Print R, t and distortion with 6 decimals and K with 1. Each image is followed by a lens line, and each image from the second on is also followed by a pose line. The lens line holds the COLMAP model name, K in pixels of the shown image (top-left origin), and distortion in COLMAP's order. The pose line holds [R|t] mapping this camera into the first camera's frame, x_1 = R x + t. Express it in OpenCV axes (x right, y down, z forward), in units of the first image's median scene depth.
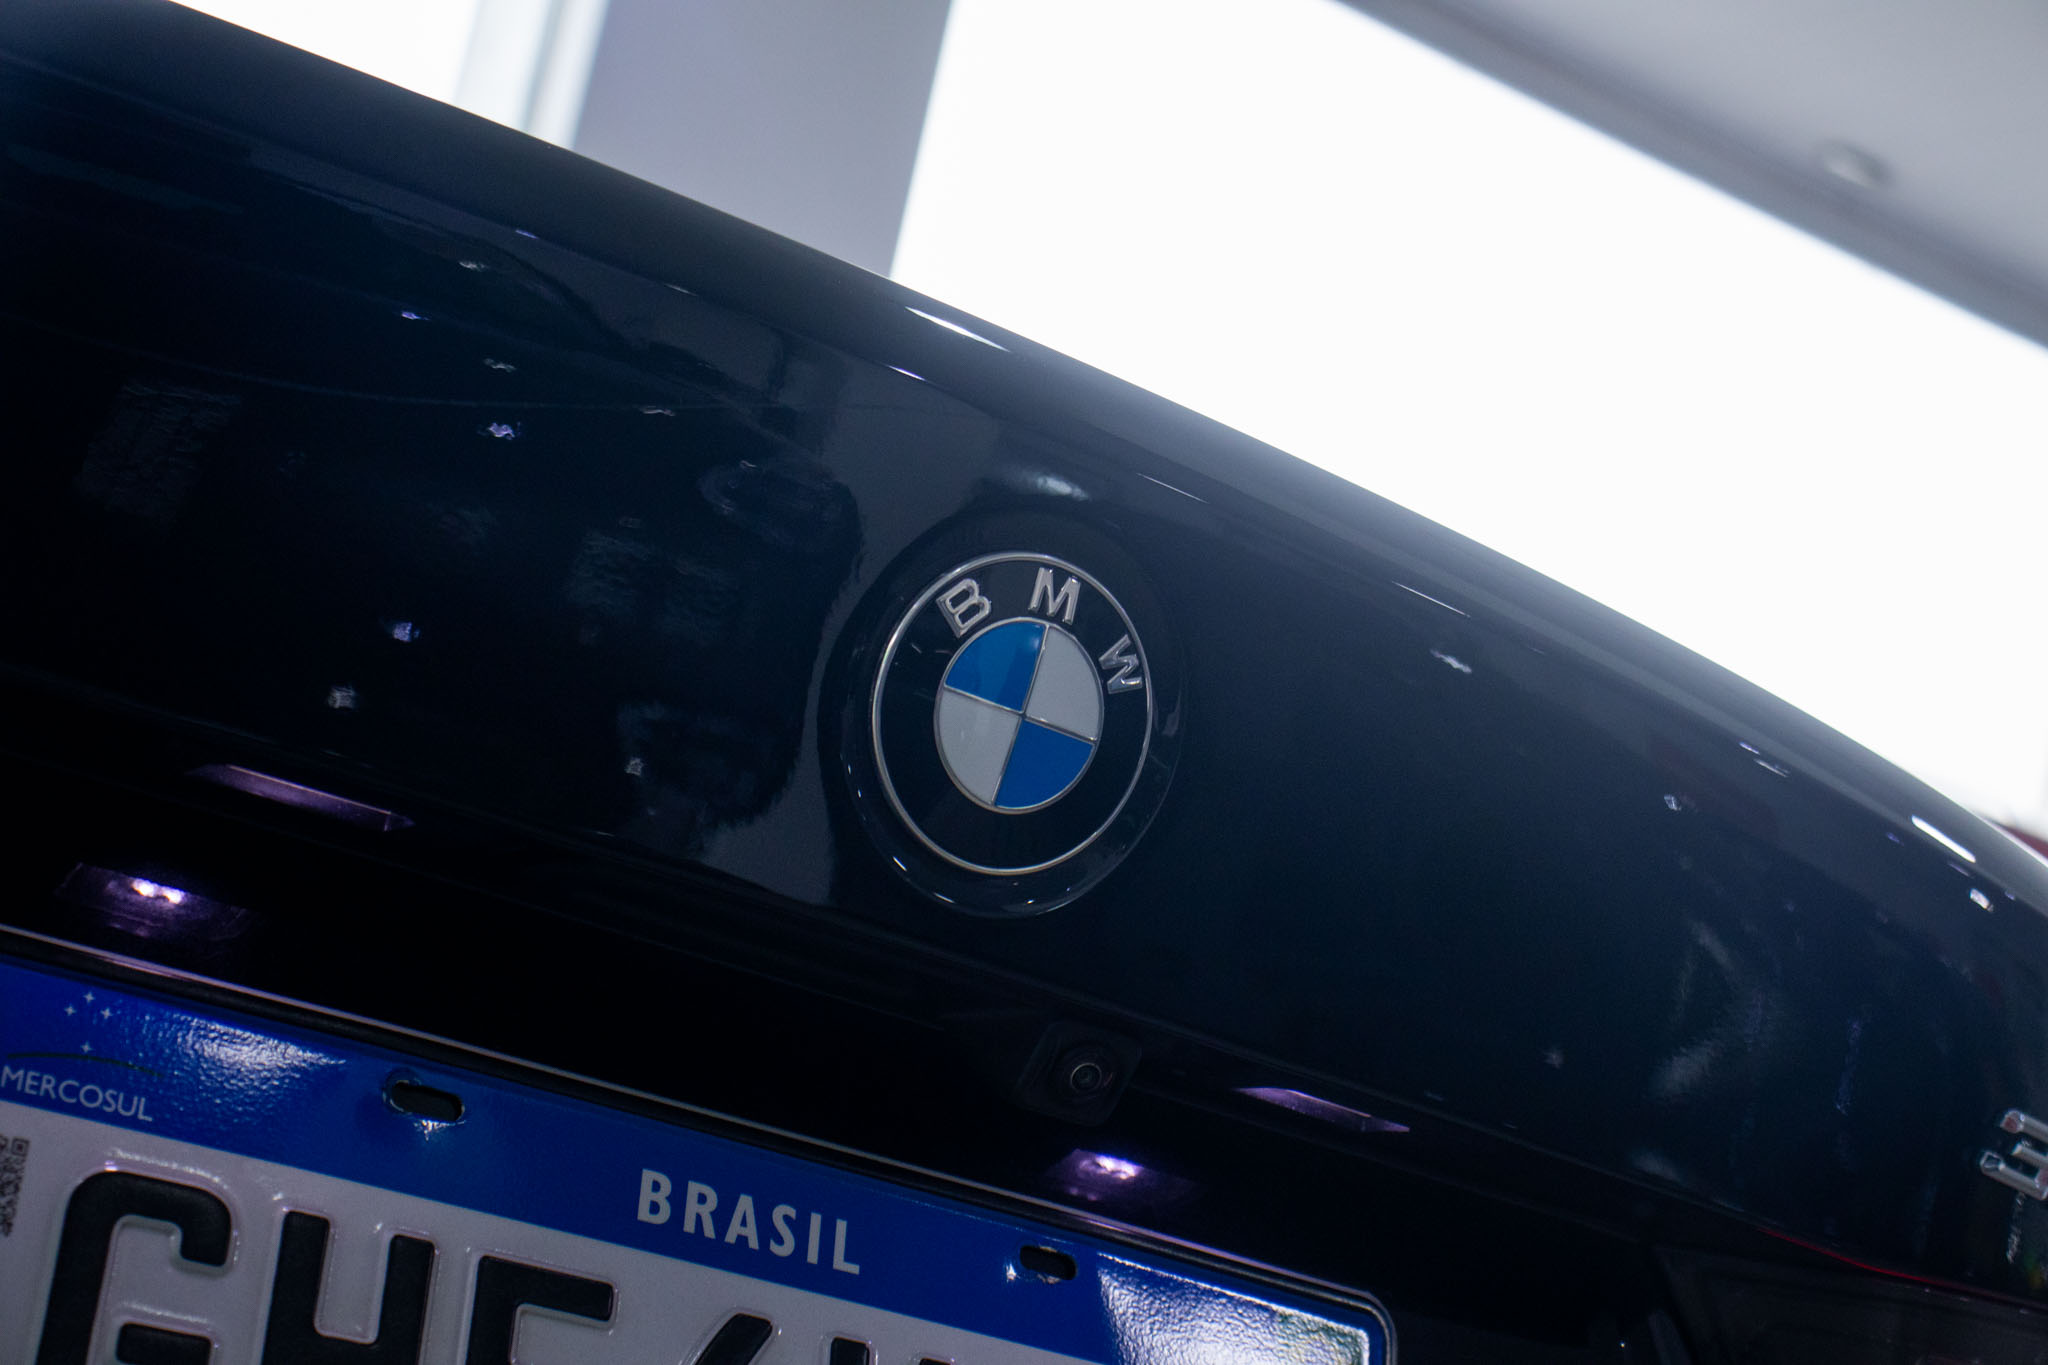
lens RADIAL K [[3676.7, 0, 1024.0], [0, 3676.7, 682.5], [0, 0, 1]] dist [0.303001, 0.064513]
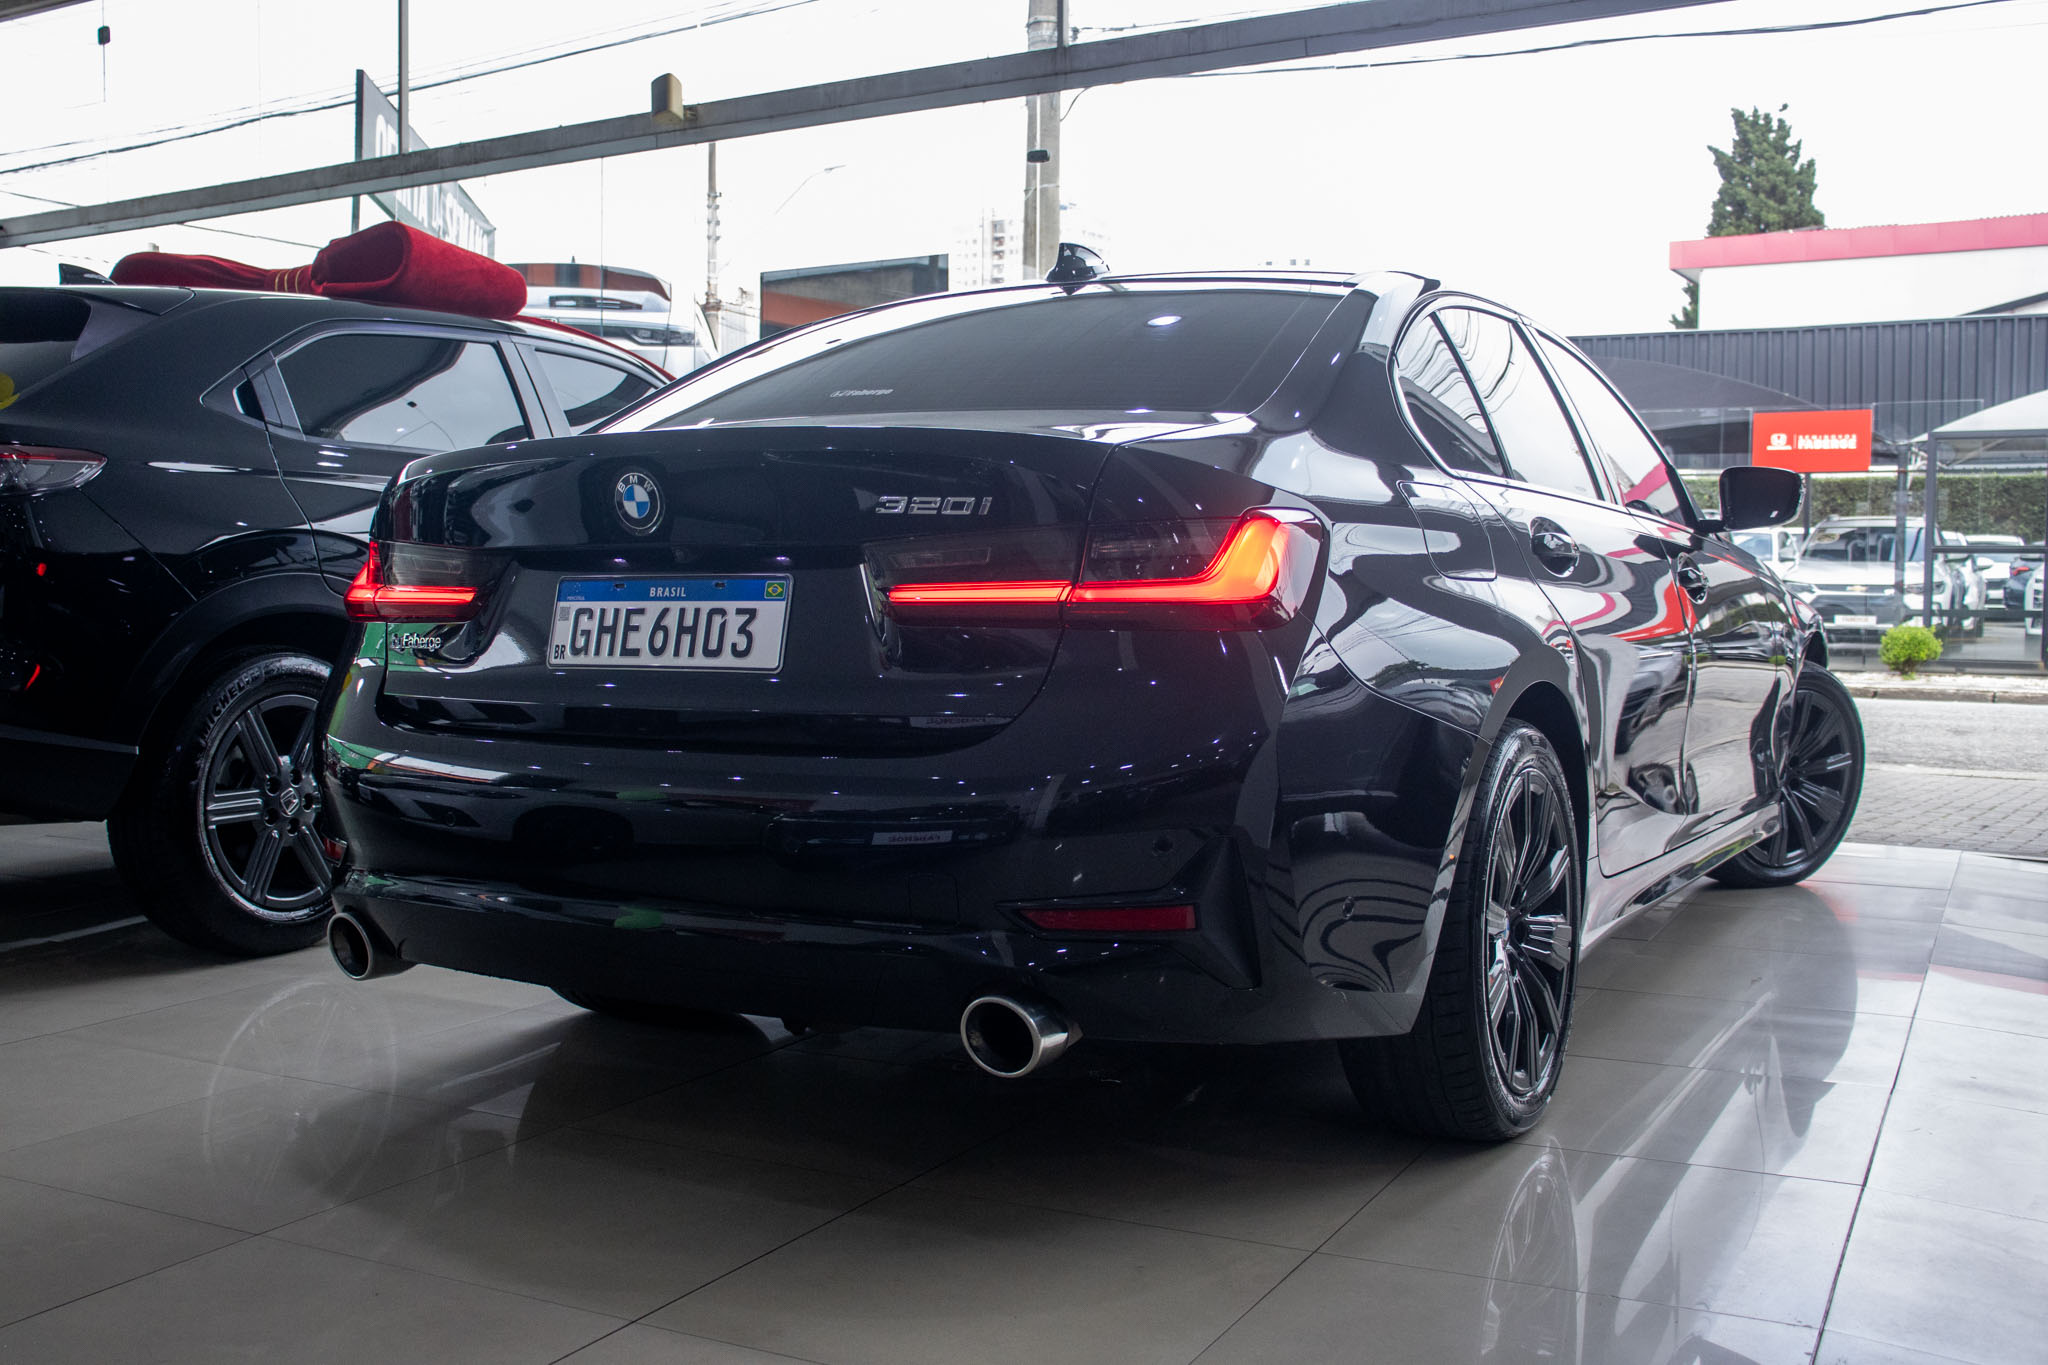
lens RADIAL K [[2106.5, 0, 1024.0], [0, 2106.5, 682.5], [0, 0, 1]] dist [-0.017662, -0.011872]
pose [[0.408597, -0.153078, -0.899787, 3.166798], [0.307319, 0.951345, -0.022295, 0.538573], [0.859421, -0.267412, 0.435760, 0.016224]]
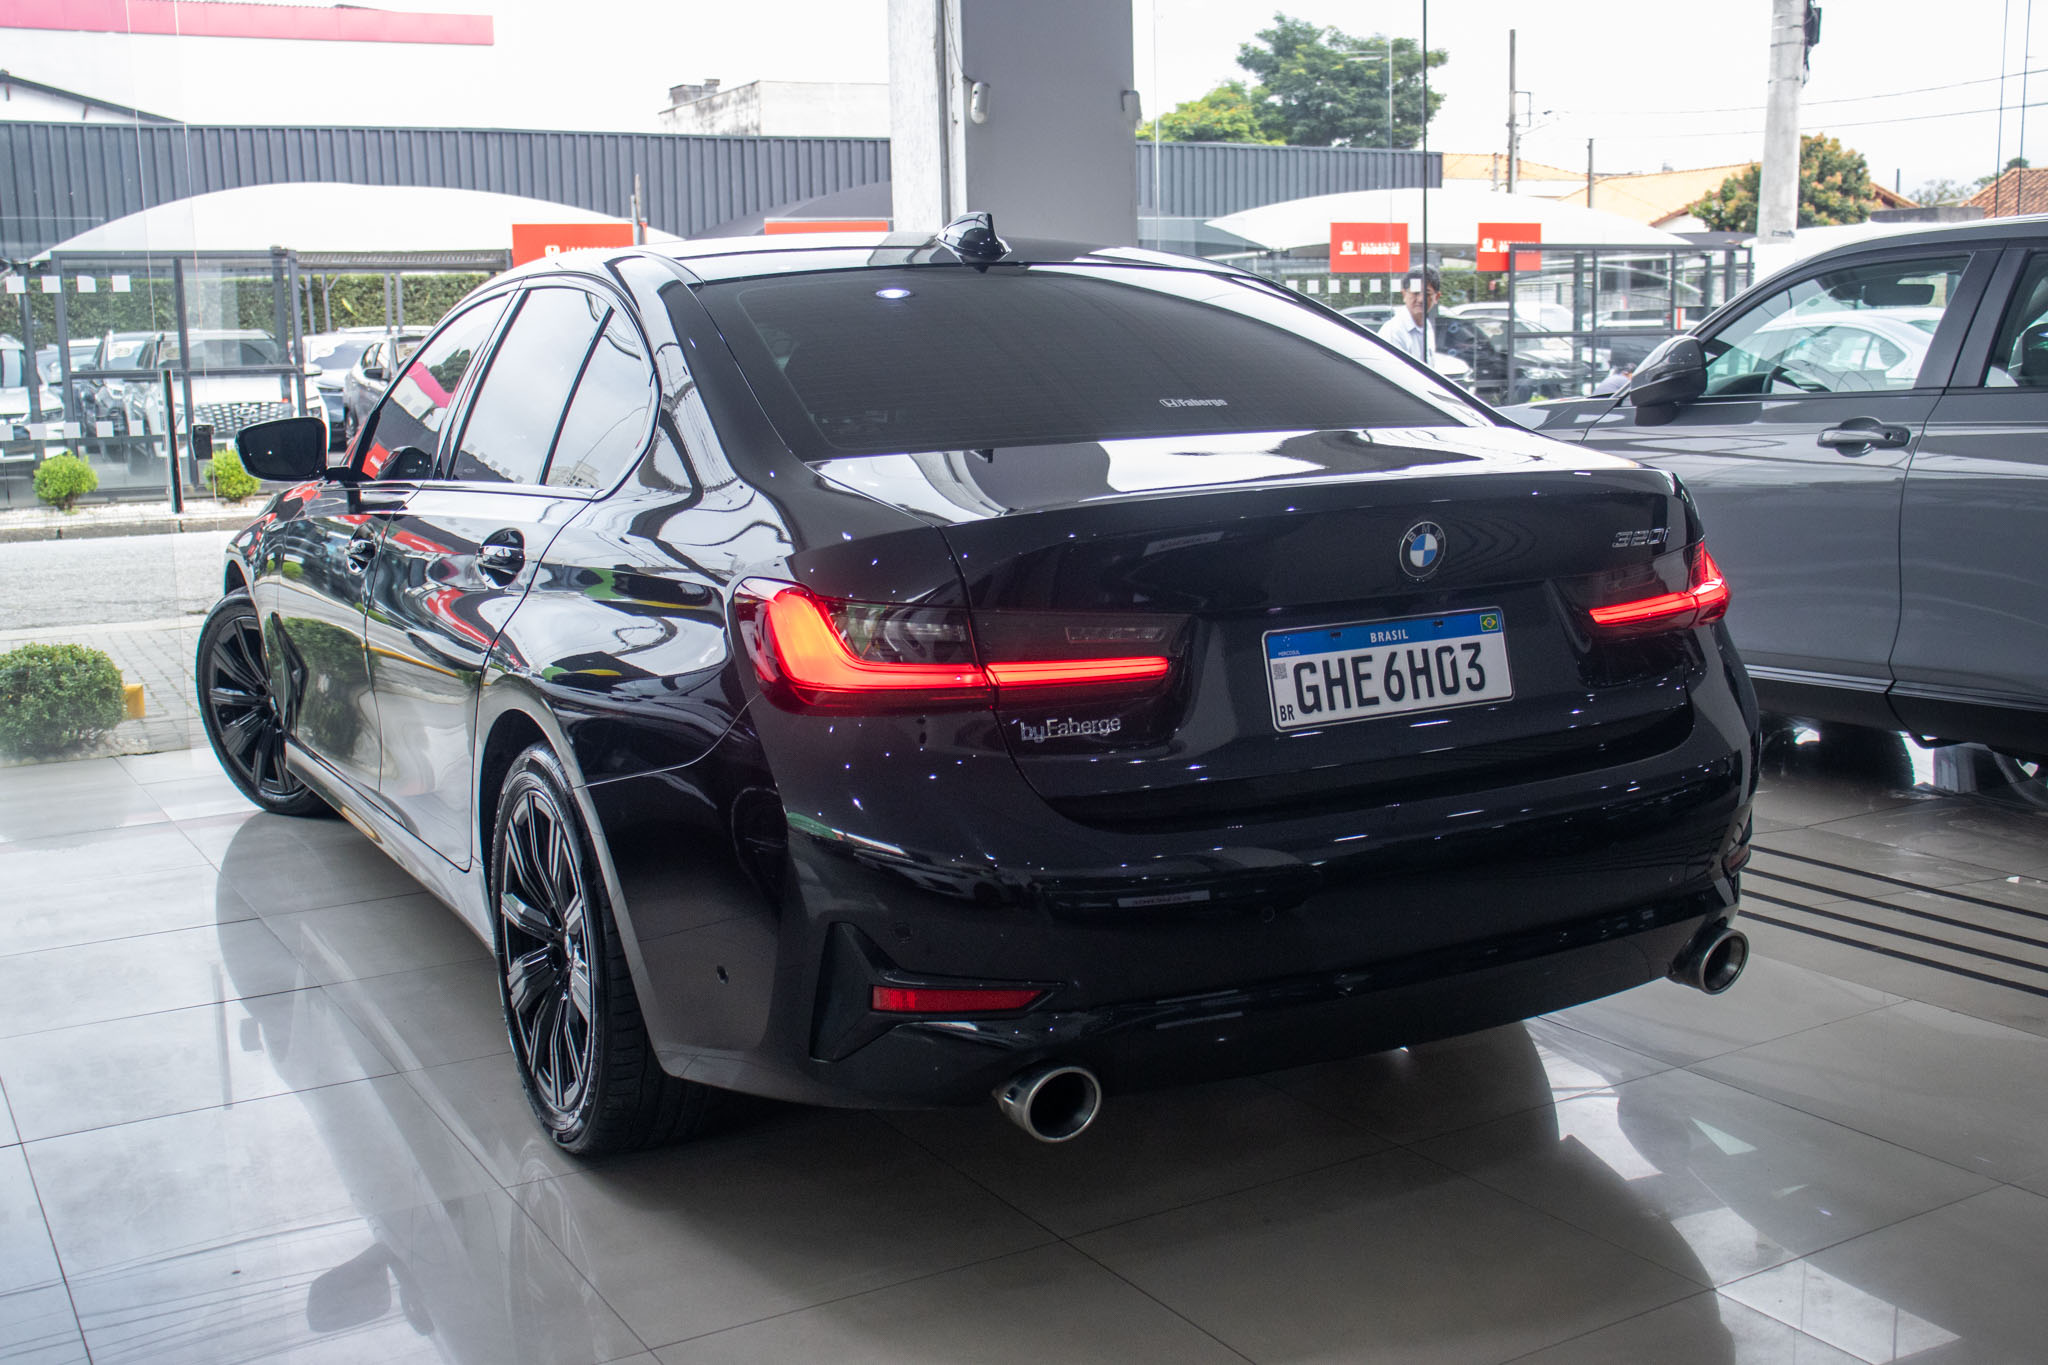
lens RADIAL K [[2203.0, 0, 1024.0], [0, 2203.0, 682.5], [0, 0, 1]] dist [-0.004187, 0.023397]
pose [[0.971559, -0.197175, -0.131127, -0.195604], [0.232805, 0.896597, 0.376716, -1.235042], [0.043289, -0.396529, 0.917001, -2.226703]]
